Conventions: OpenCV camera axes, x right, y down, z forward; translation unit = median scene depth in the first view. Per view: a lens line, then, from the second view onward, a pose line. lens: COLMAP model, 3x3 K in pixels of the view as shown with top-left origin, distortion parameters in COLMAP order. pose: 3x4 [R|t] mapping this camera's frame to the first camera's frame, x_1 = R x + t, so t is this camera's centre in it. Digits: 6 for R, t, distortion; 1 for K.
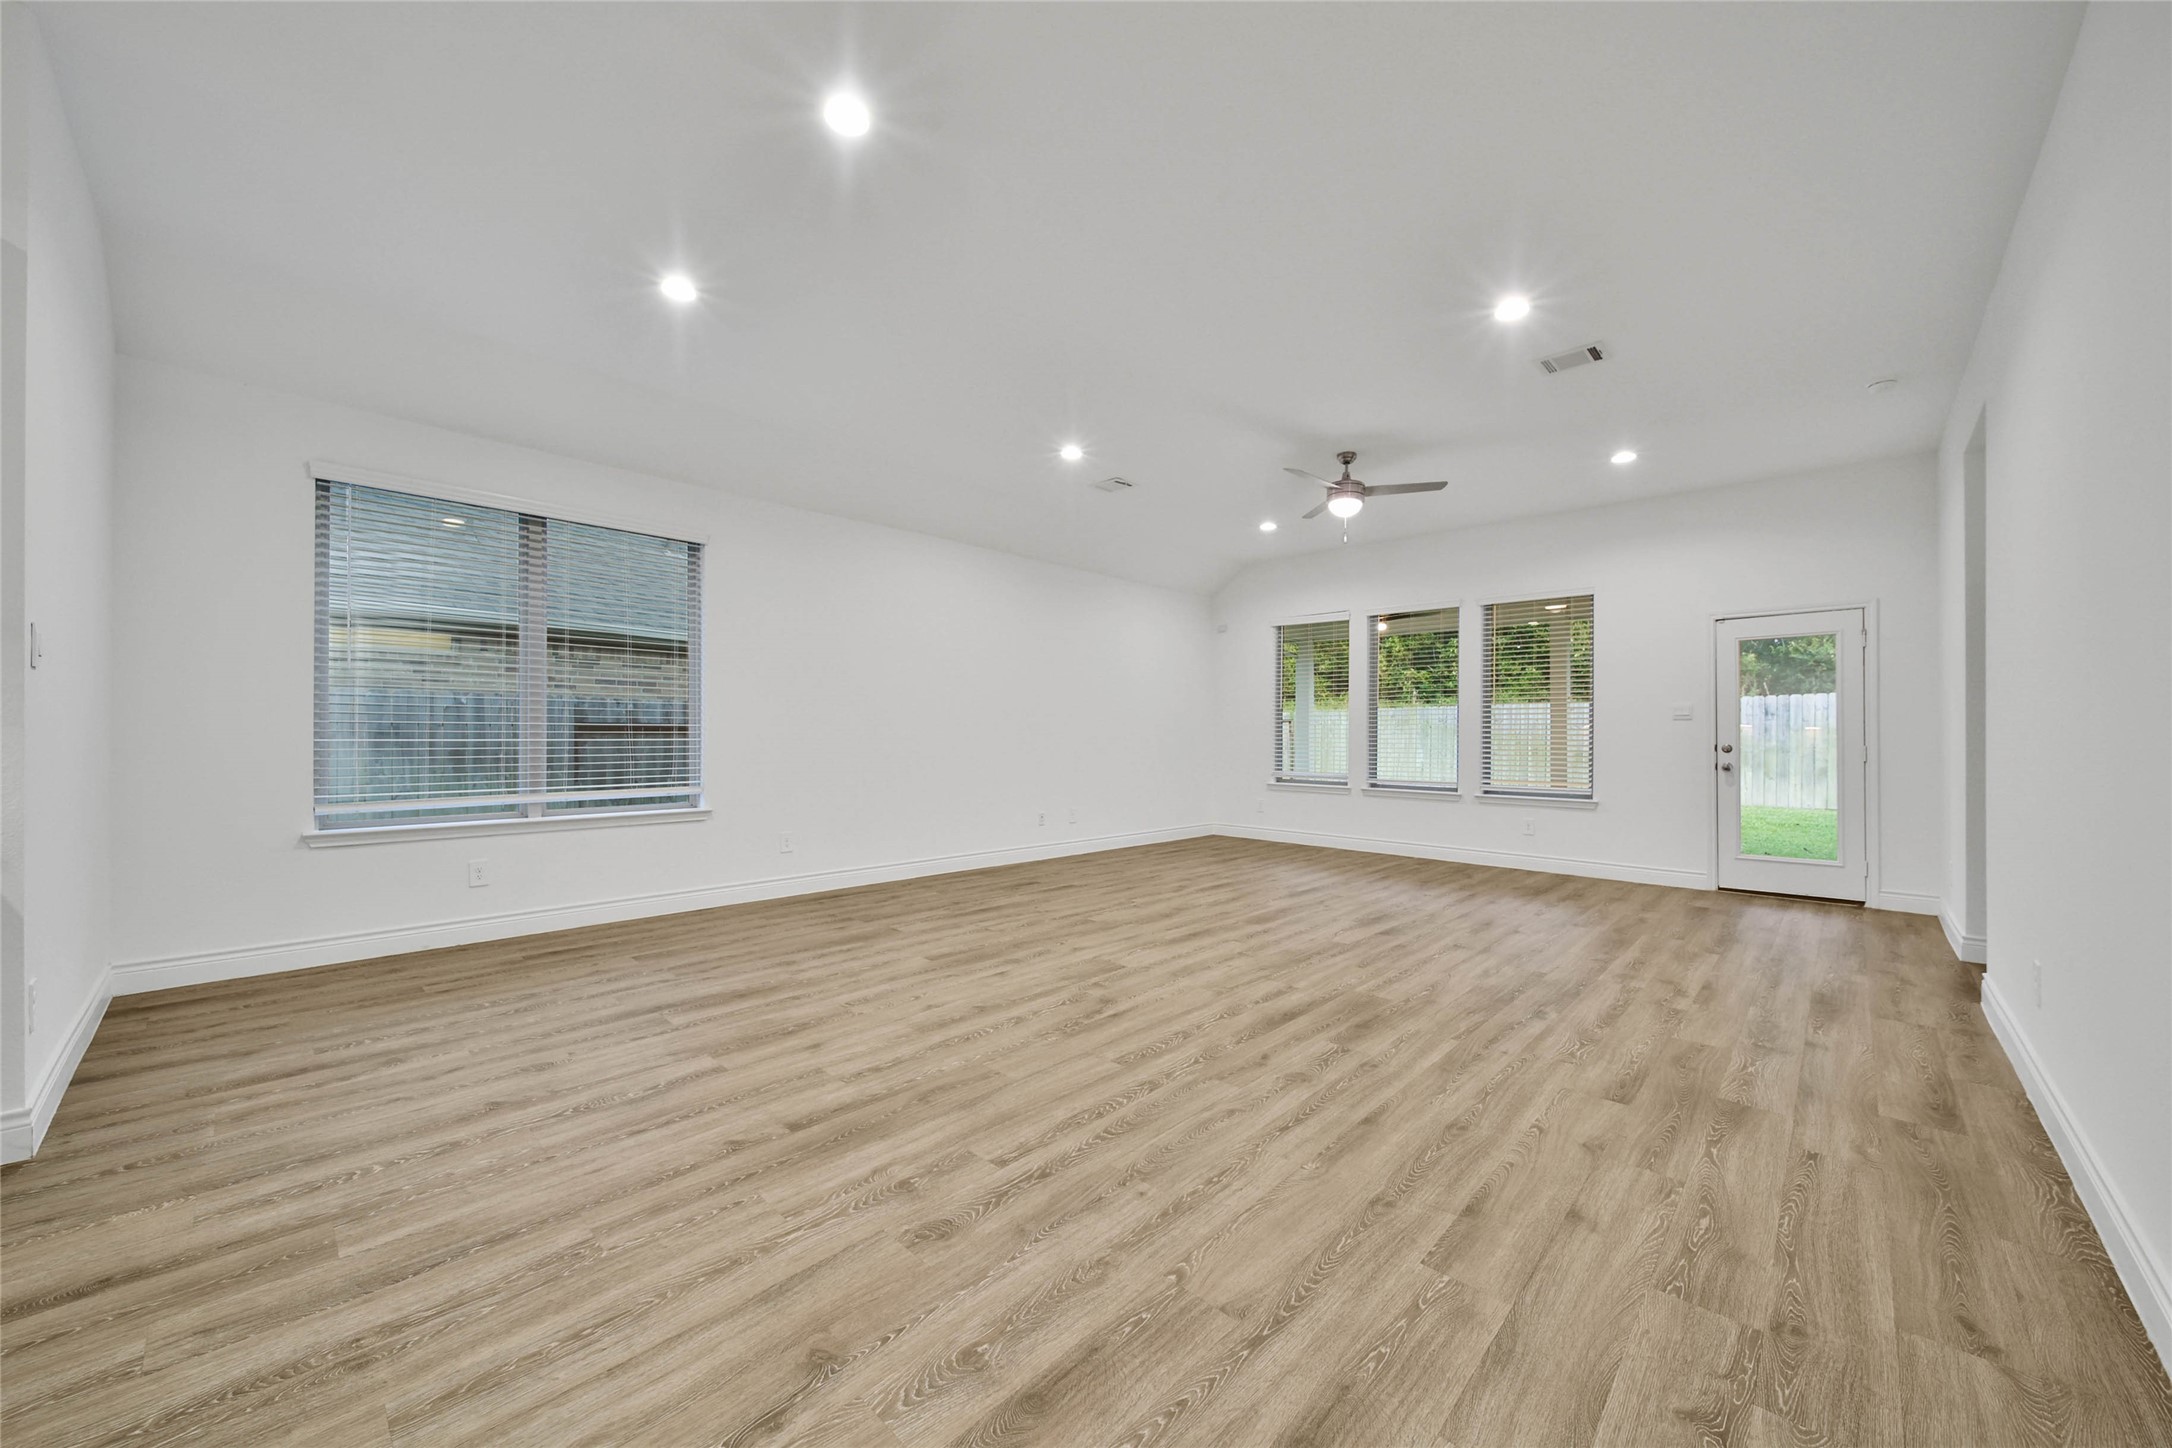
lens RADIAL K [[798.6, 0, 1088.1], [0, 798.6, 732.9], [0, 0, 1]] dist [-0.002481, -0.000277]
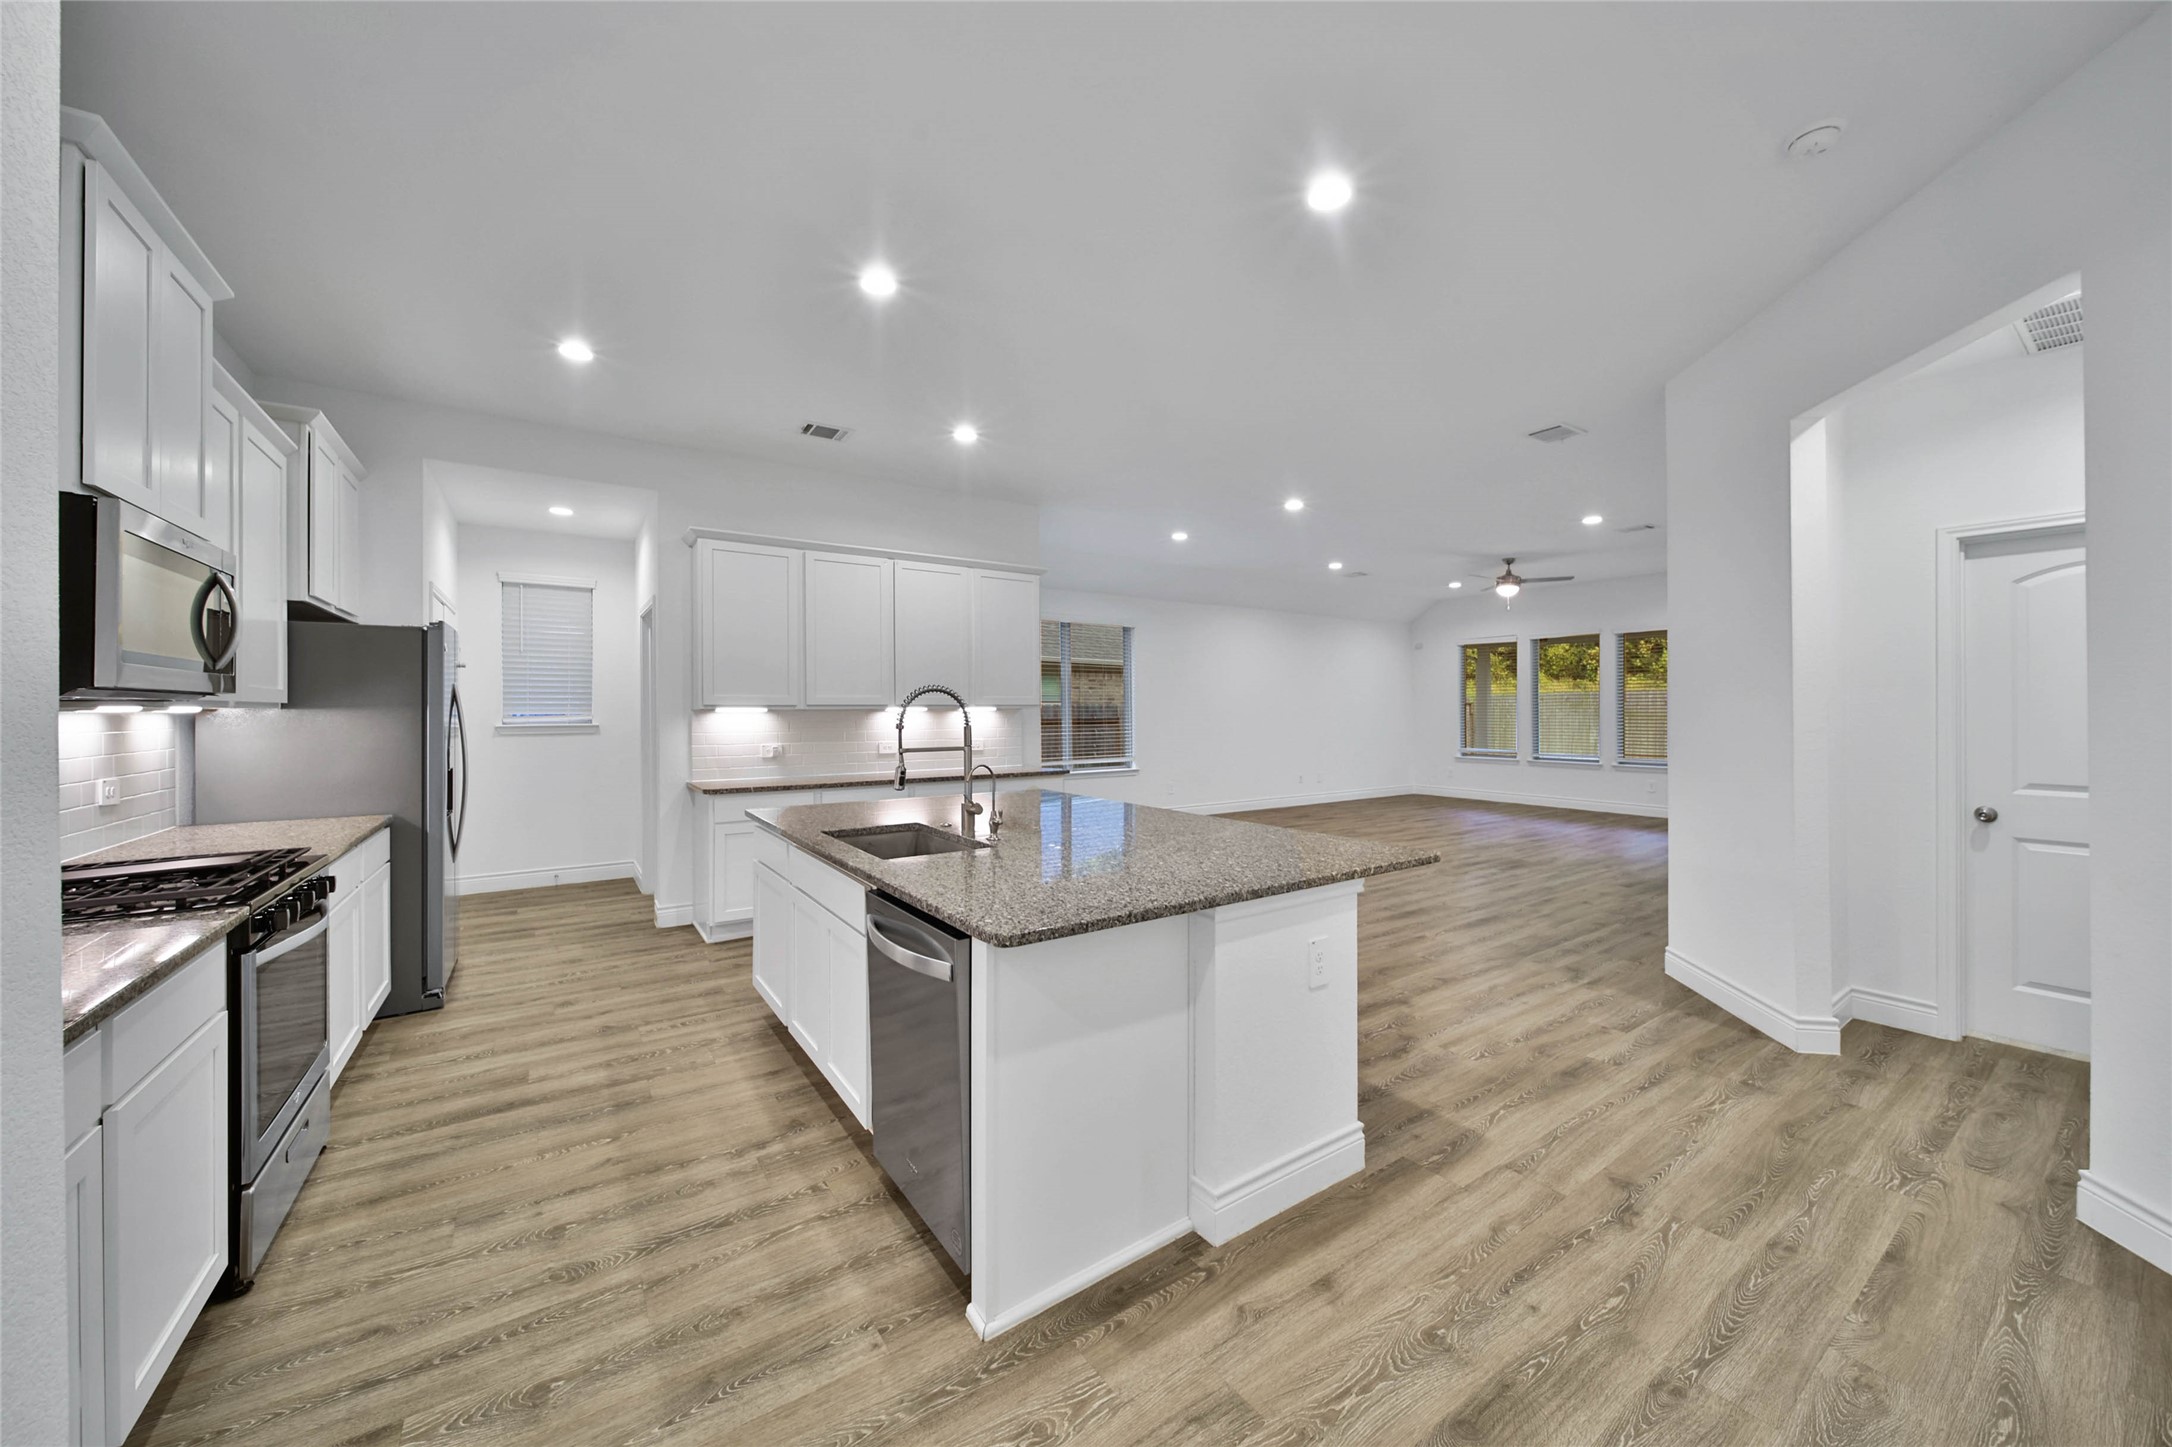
lens RADIAL K [[787.6, 0, 1090.2], [0, 787.6, 713.9], [0, 0, 1]] dist [-0.000799, -0.000075]
pose [[0.980210, -0.009406, -0.197737, -0.366615], [0.010378, 0.999939, 0.003879, -0.068993], [0.197689, -0.005854, 0.980247, -1.367061]]
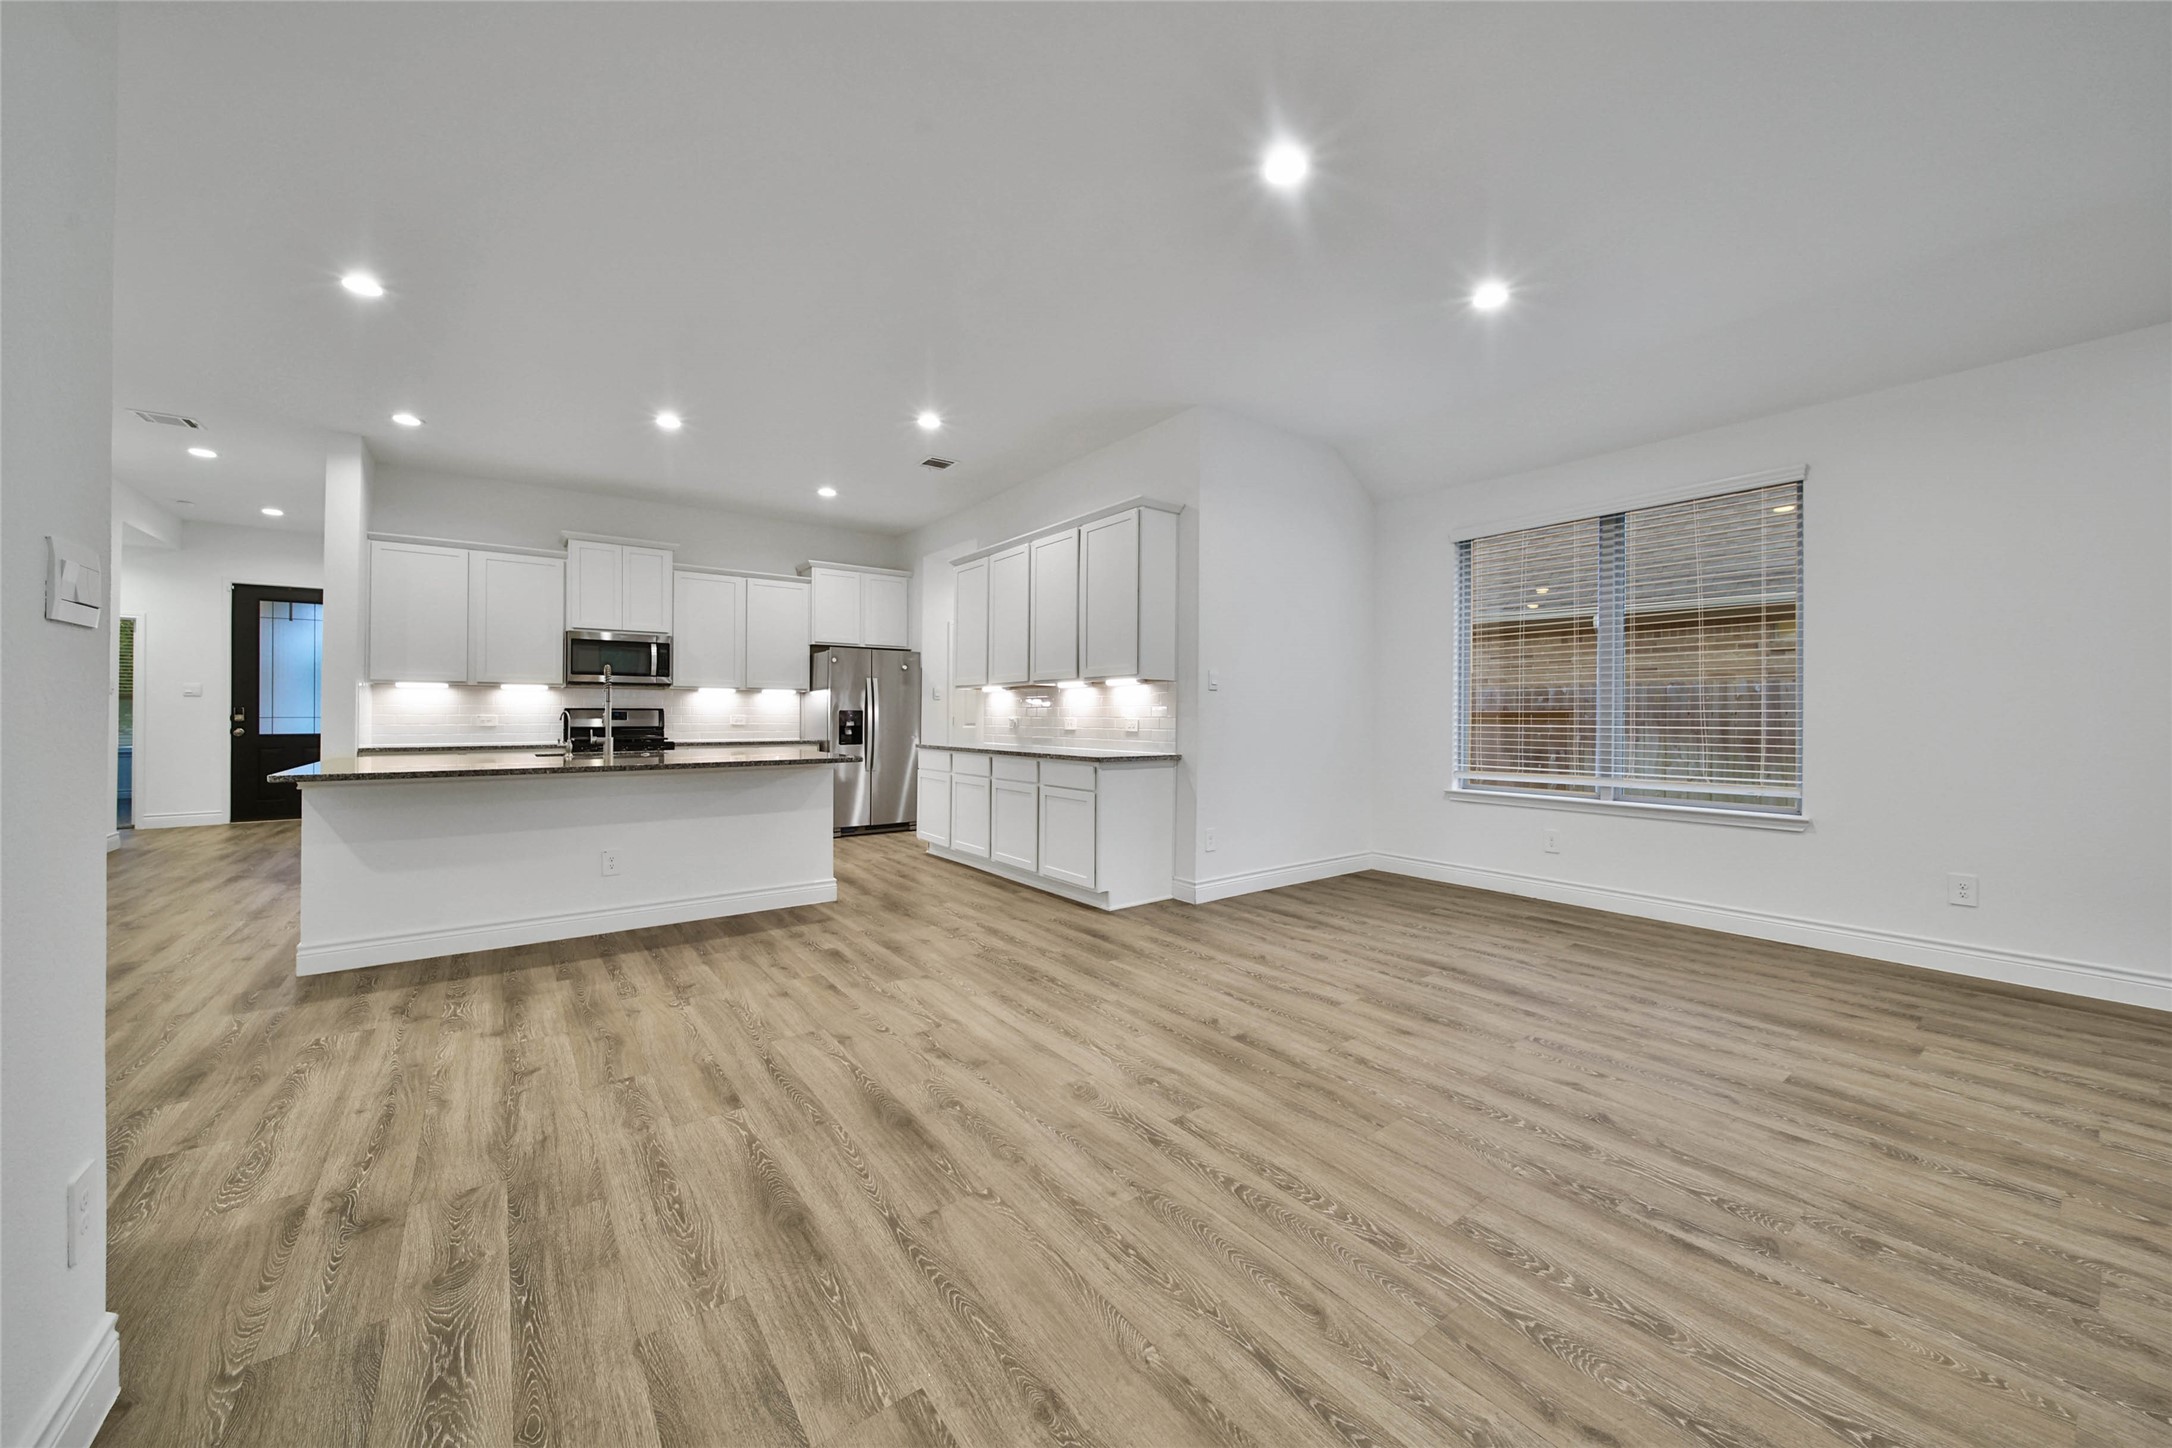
lens RADIAL K [[797.3, 0, 1095.5], [0, 797.3, 714.3], [0, 0, 1]] dist [-0.002131, -0.000284]
pose [[-0.168563, -0.008513, -0.985654, 0.673249], [-0.003958, 0.999960, -0.007960, 0.005442], [0.985683, 0.002559, -0.168590, 0.751646]]
